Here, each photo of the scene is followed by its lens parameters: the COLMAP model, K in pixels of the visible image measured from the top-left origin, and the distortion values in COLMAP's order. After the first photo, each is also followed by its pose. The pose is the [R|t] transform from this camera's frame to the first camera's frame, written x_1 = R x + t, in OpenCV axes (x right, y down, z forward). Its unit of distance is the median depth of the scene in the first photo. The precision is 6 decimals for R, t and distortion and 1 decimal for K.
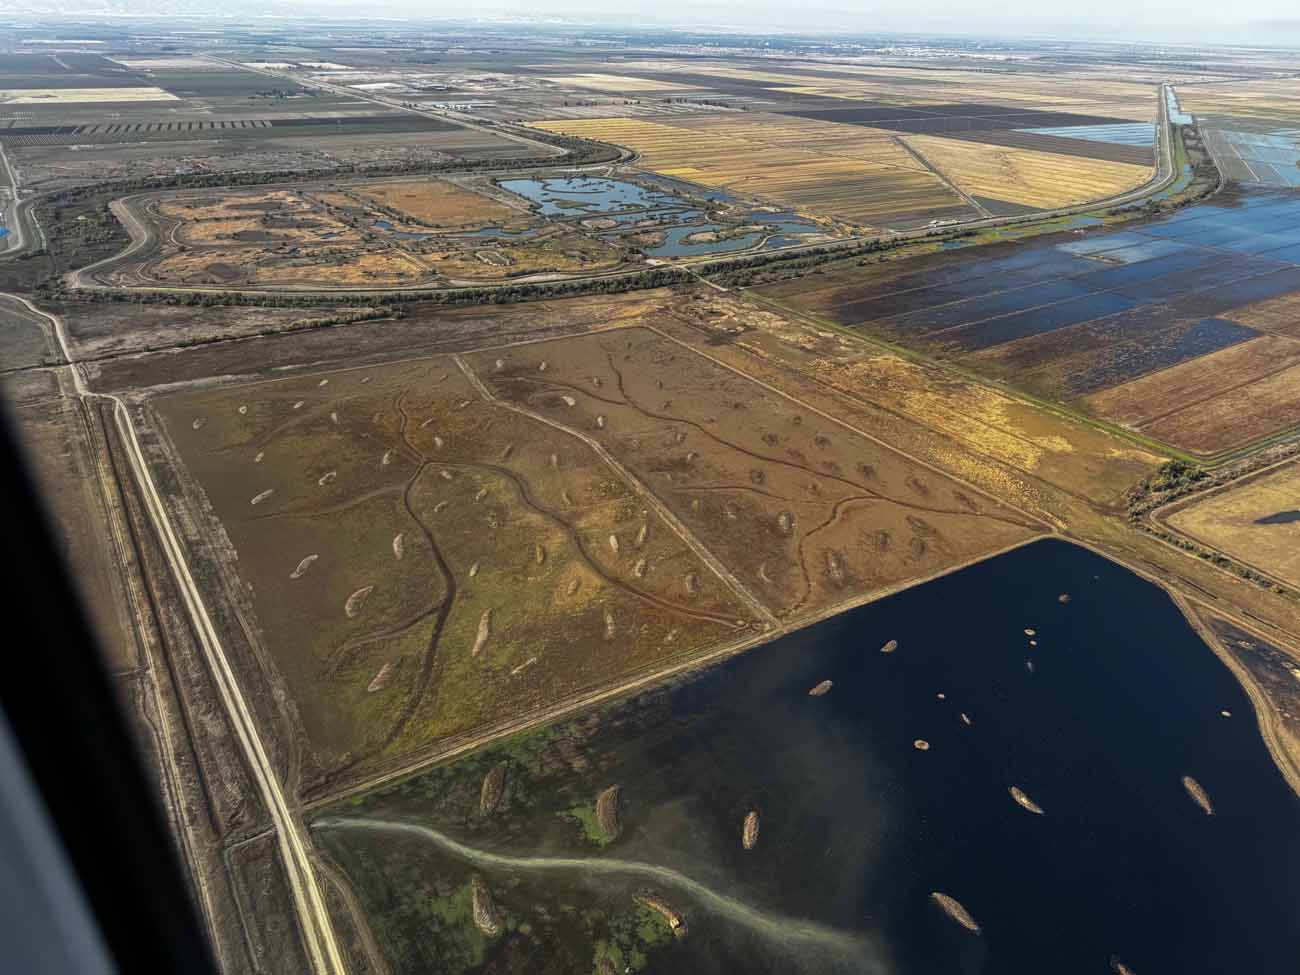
lens RADIAL K [[937.7, 0, 650.0], [0, 937.7, 487.5], [0, 0, 1]] dist [0.140470, -0.223246]
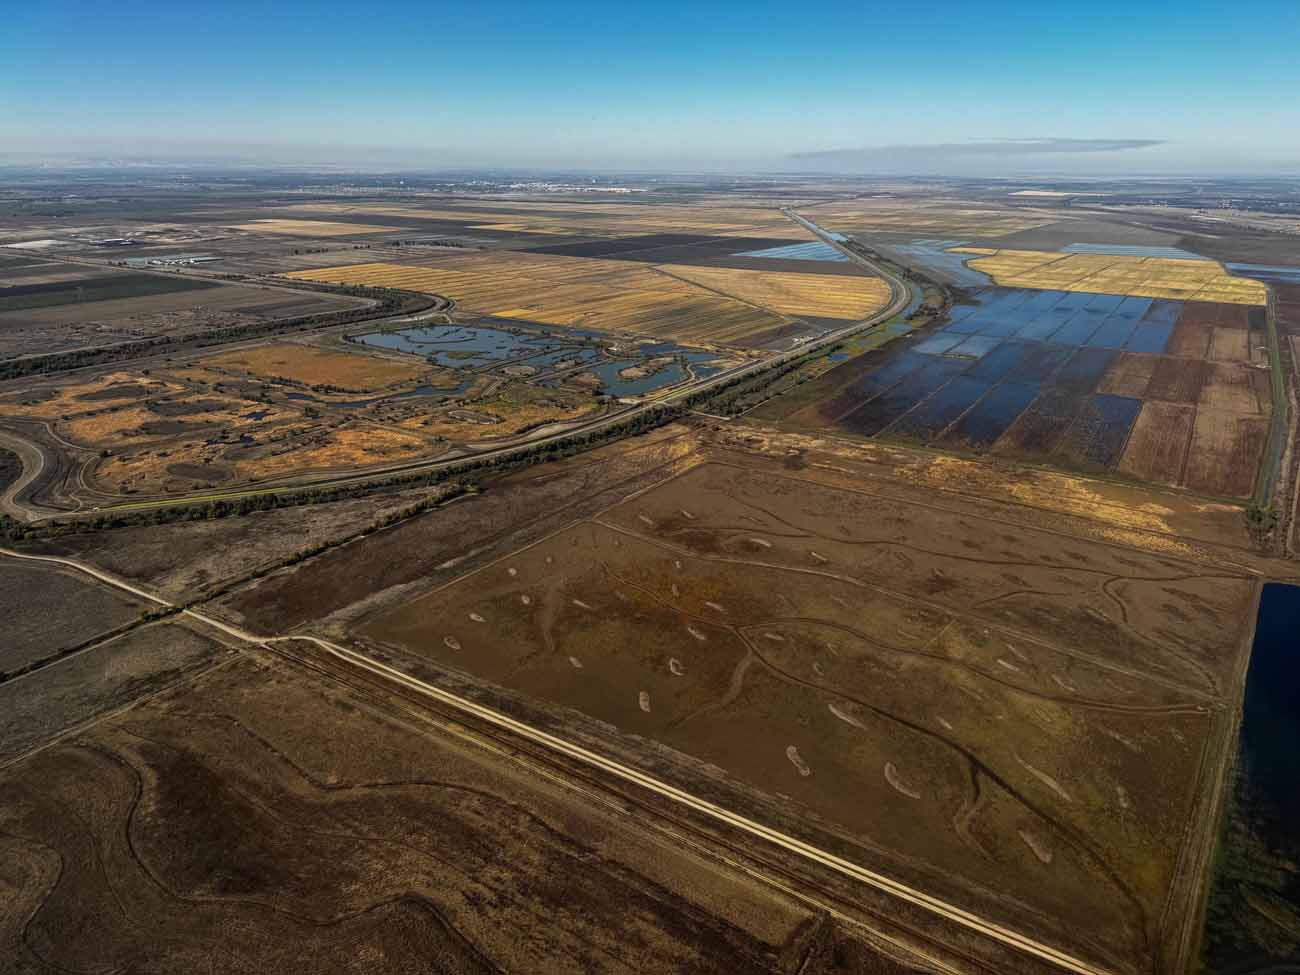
lens RADIAL K [[937.7, 0, 650.0], [0, 937.7, 487.5], [0, 0, 1]] dist [0.140470, -0.223246]
pose [[0.910529, -0.151198, 0.384807, -0.471857], [0.196252, 0.977253, -0.080390, -0.076938], [-0.363899, 0.148716, 0.919490, 0.093517]]
